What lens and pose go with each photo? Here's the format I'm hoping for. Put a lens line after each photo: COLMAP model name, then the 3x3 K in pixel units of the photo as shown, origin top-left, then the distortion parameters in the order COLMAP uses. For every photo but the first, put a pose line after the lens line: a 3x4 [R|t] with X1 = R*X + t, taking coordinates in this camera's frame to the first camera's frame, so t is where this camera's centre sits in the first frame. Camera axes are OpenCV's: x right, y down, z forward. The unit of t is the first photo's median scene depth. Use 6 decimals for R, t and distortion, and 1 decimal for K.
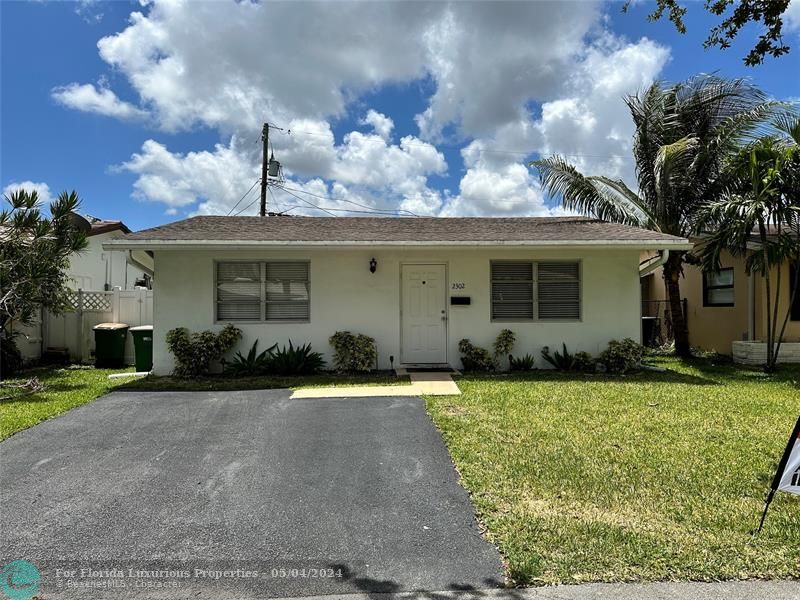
lens RADIAL K [[559.6, 0, 400.1], [0, 559.6, 299.2], [0, 0, 1]] dist [0.087349, -0.000171]
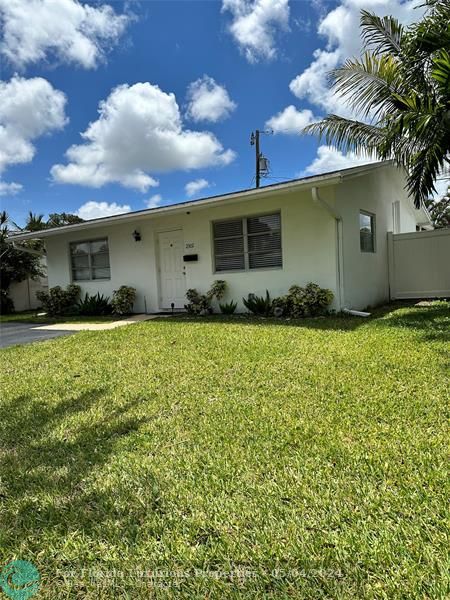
lens RADIAL K [[419.7, 0, 225.0], [0, 419.7, 300.0], [0, 0, 1]] dist [0.087349, -0.000171]
pose [[0.814735, -0.009353, -0.579759, 0.700579], [0.064670, 0.995097, 0.074829, 0.030586], [0.576216, -0.098459, 0.811345, 0.280574]]
